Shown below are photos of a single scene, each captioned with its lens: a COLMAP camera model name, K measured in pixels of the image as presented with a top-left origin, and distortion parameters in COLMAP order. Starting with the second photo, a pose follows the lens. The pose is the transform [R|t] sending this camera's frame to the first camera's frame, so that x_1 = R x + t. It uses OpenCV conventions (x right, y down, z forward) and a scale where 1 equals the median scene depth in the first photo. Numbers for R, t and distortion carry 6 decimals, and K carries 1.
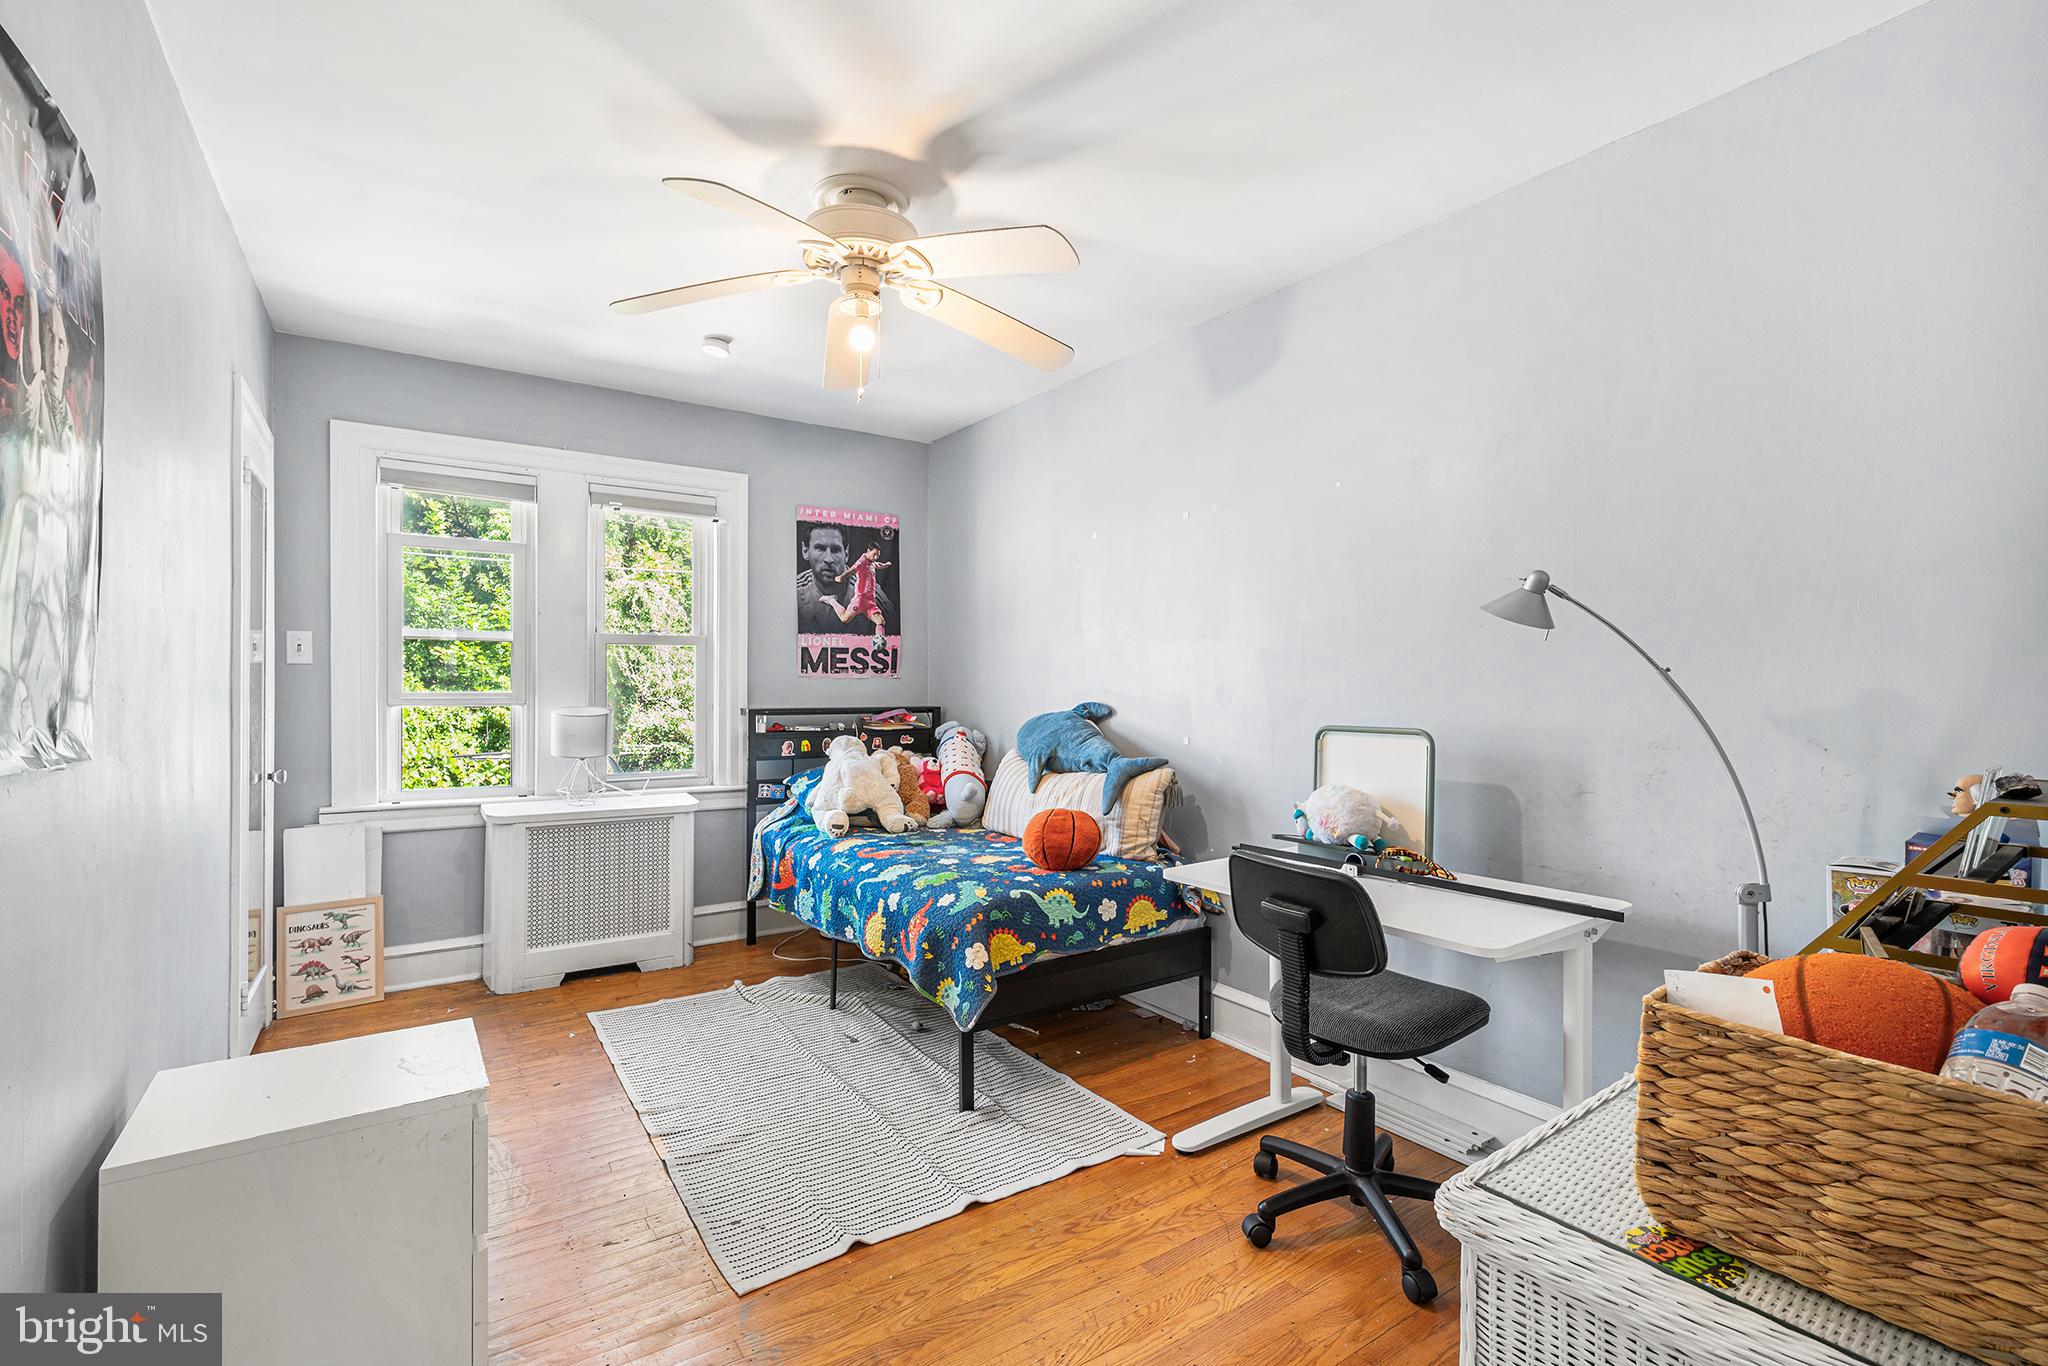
lens RADIAL K [[908.1, 0, 1024.0], [0, 908.1, 683.0], [0, 0, 1]] dist [0.000505, 0.000102]
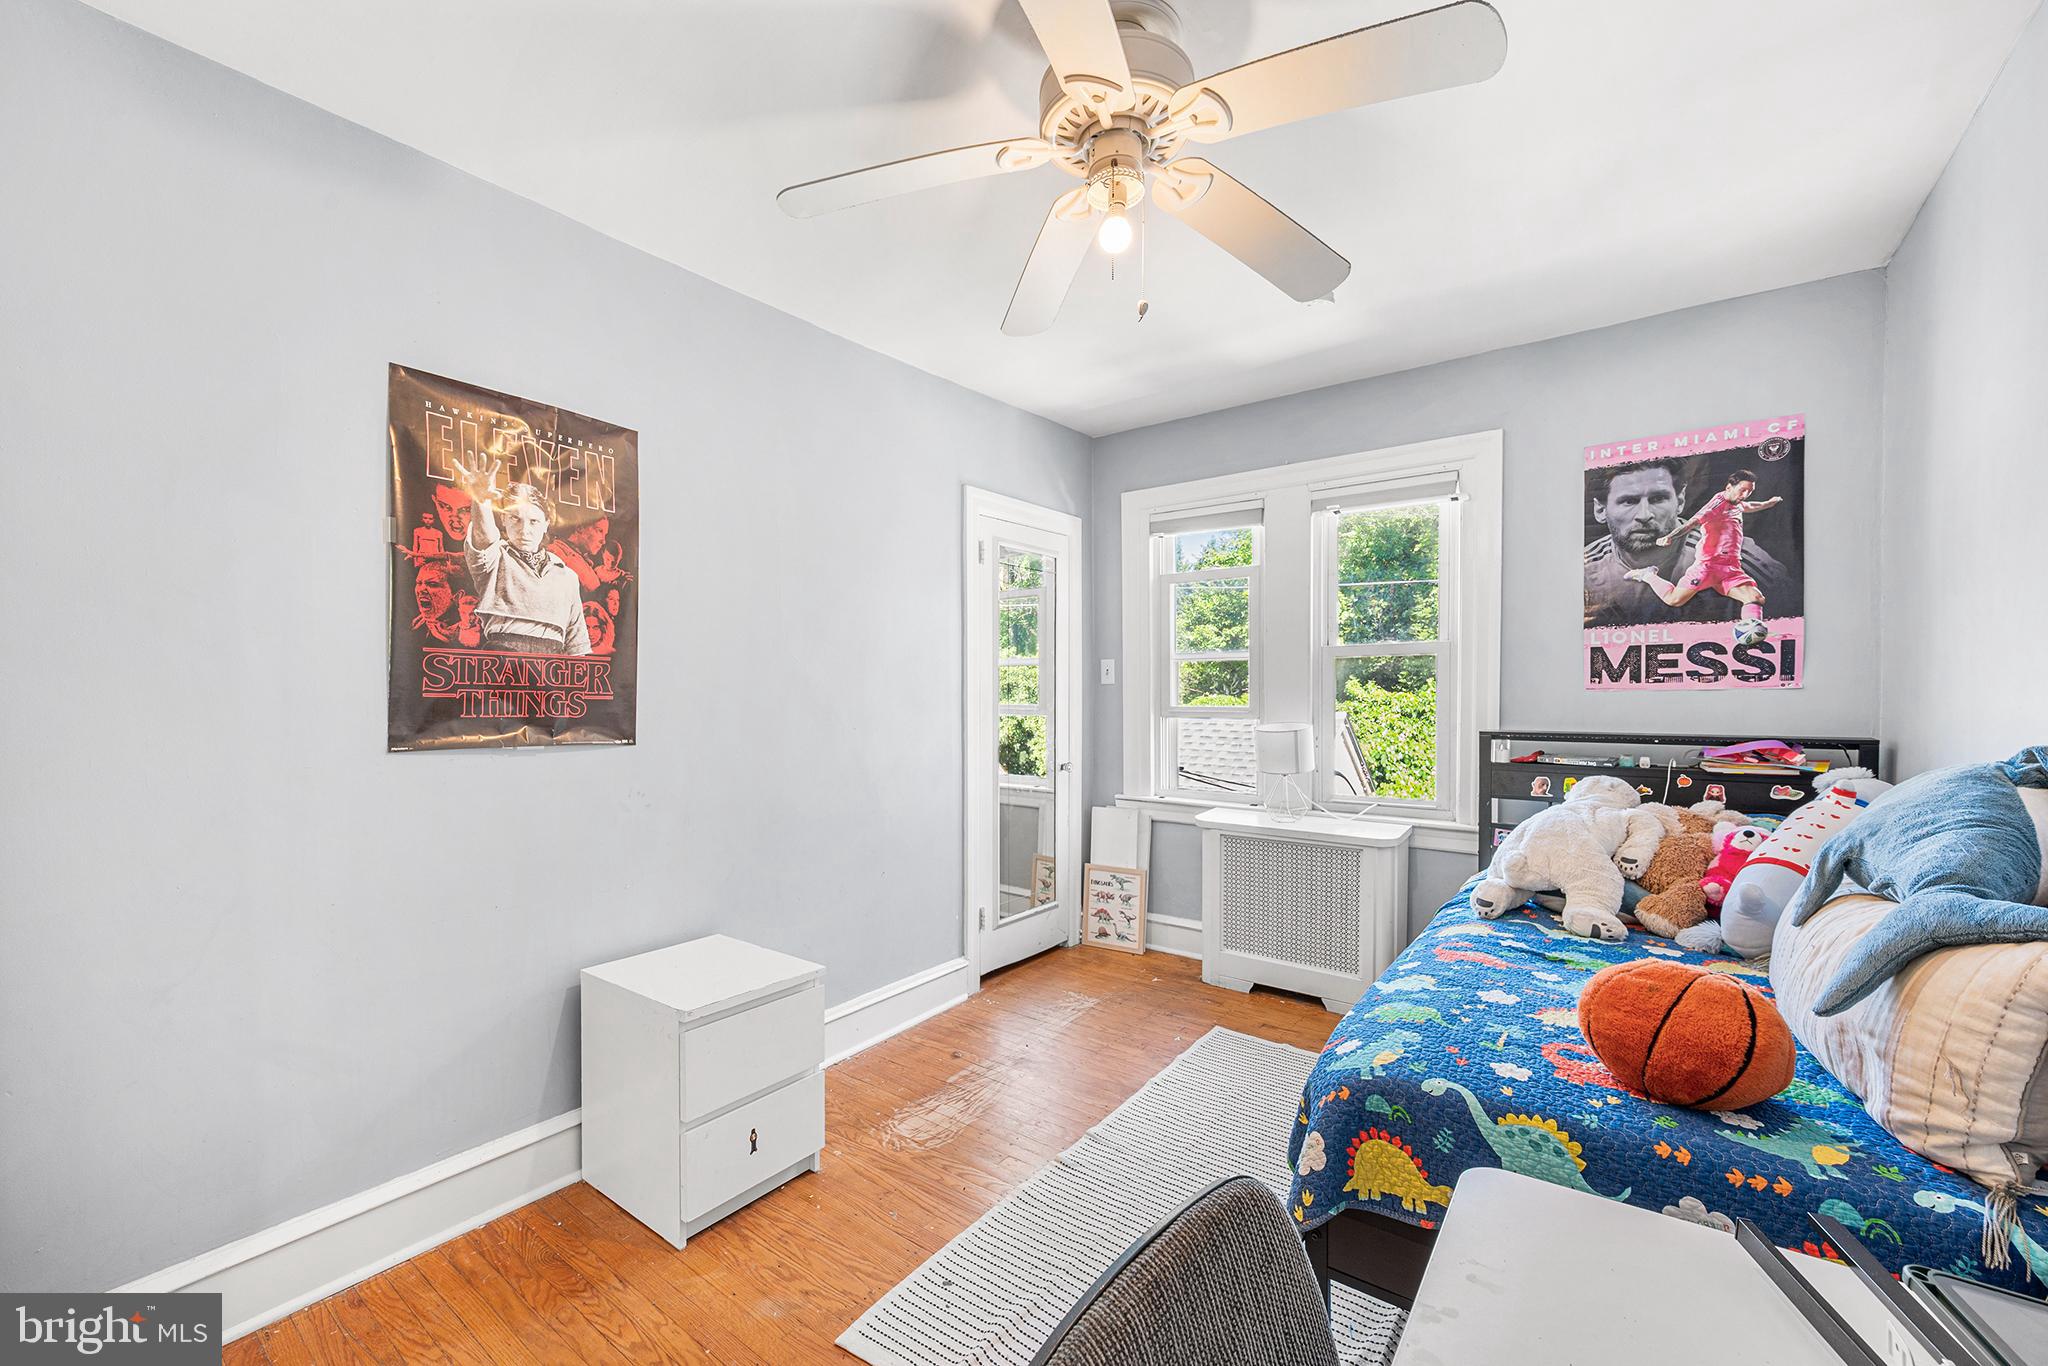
lens RADIAL K [[824.2, 0, 1009.4], [0, 824.2, 714.9], [0, 0, 1]] dist [-0.001537, -0.000089]
pose [[0.314919, 0.018875, -0.948931, 0.225517], [0.003587, 0.999771, 0.021076, -0.001592], [0.949112, -0.010041, 0.314779, 0.361316]]
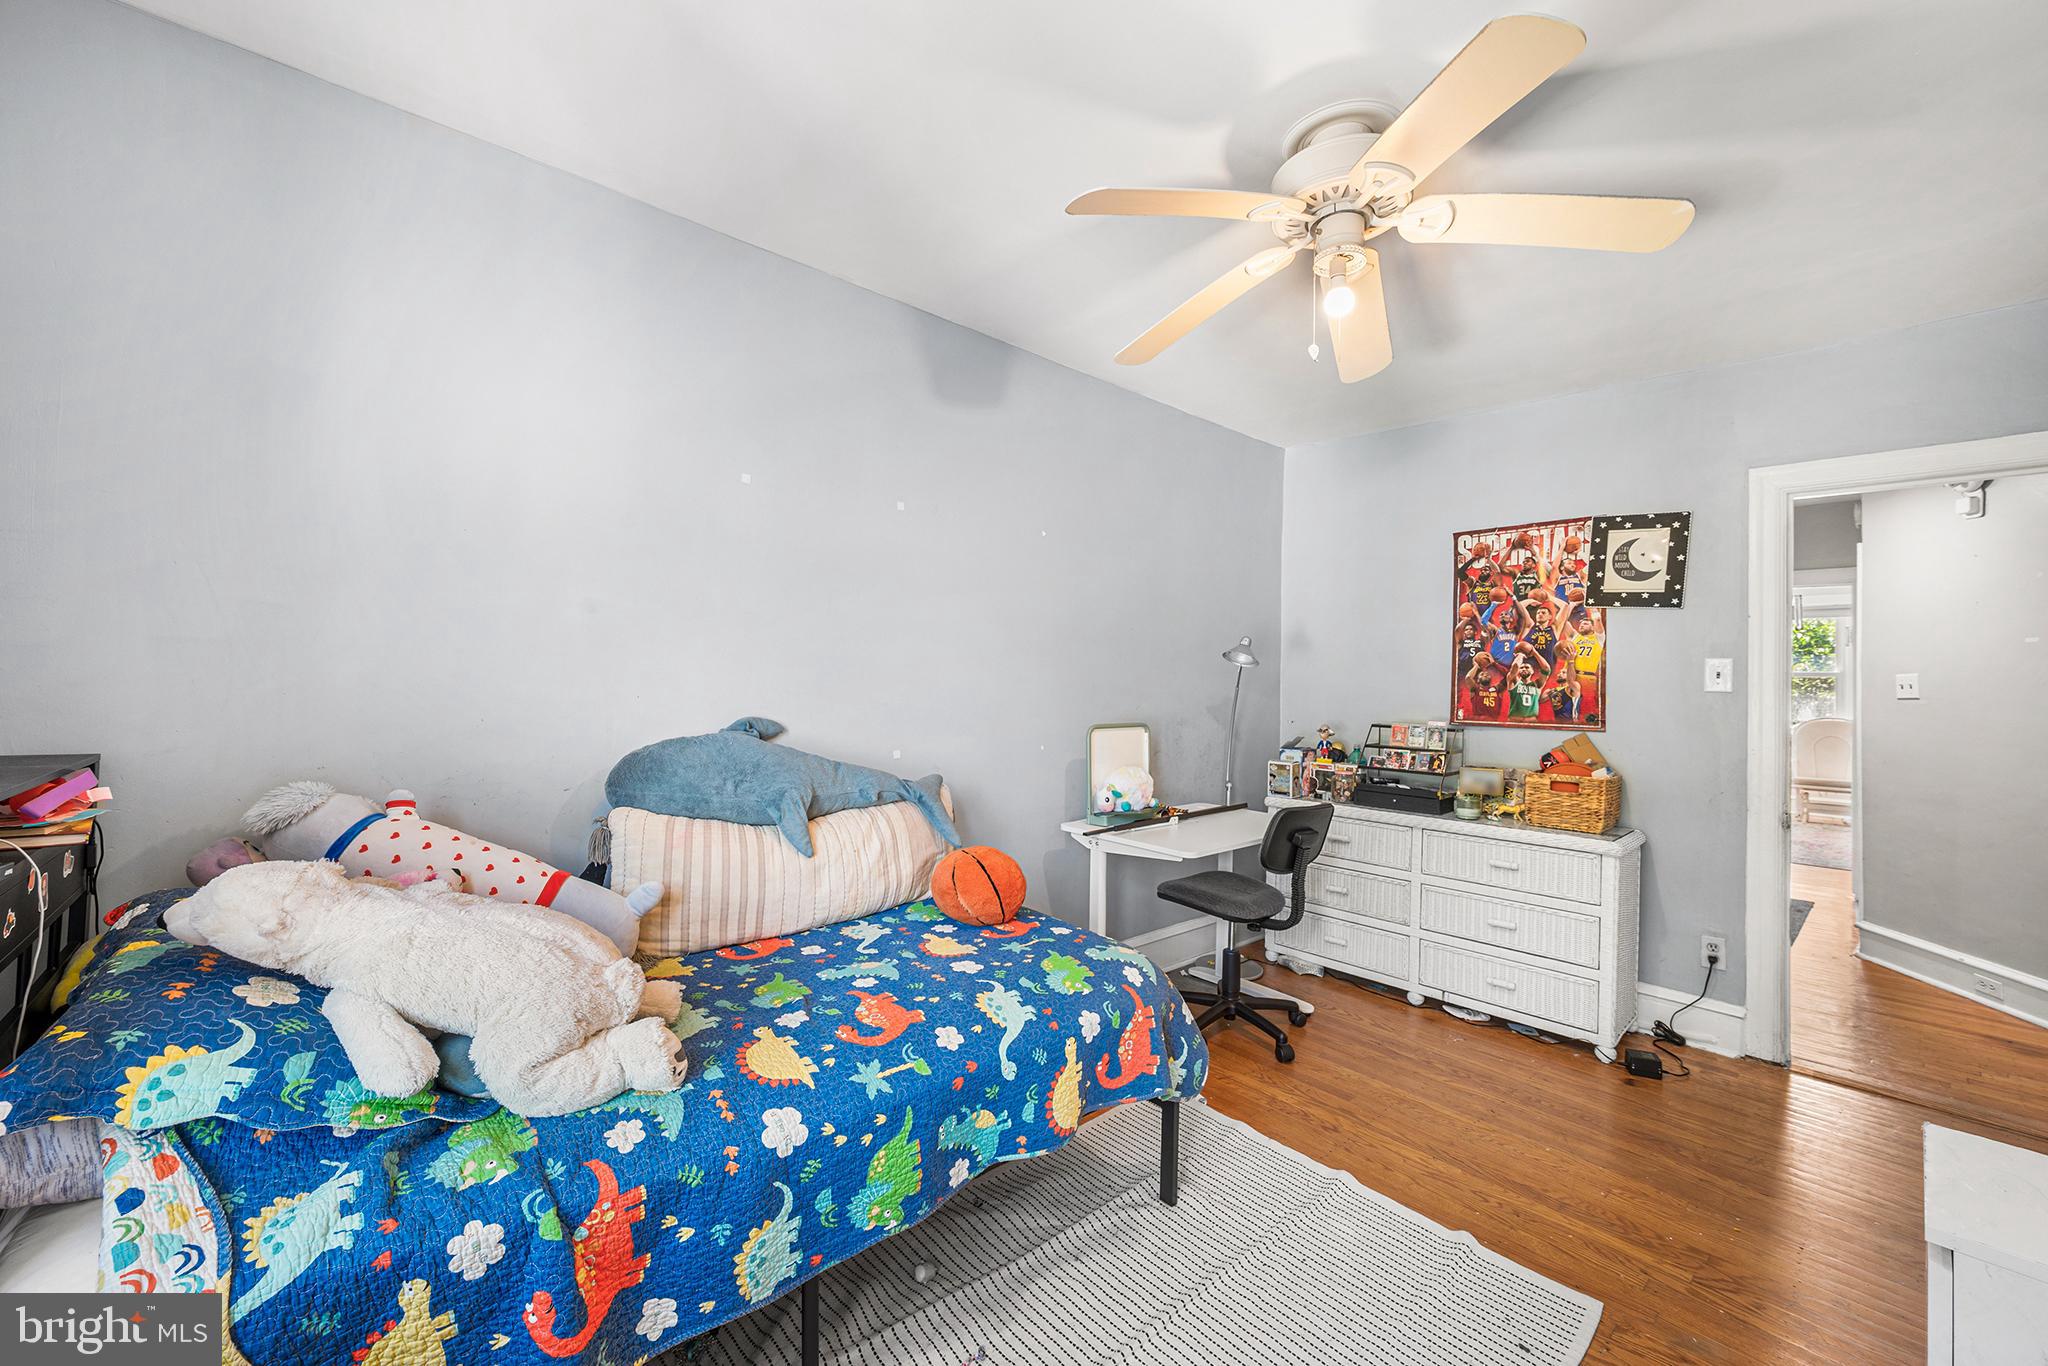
lens RADIAL K [[810.1, 0, 1016.6], [0, 810.1, 675.1], [0, 0, 1]] dist [0.000367, -0.000039]
pose [[-0.107232, 0.001862, 0.994232, -0.461732], [-0.004998, 0.999985, -0.002412, -0.009645], [-0.994221, -0.005228, -0.107221, 0.707037]]
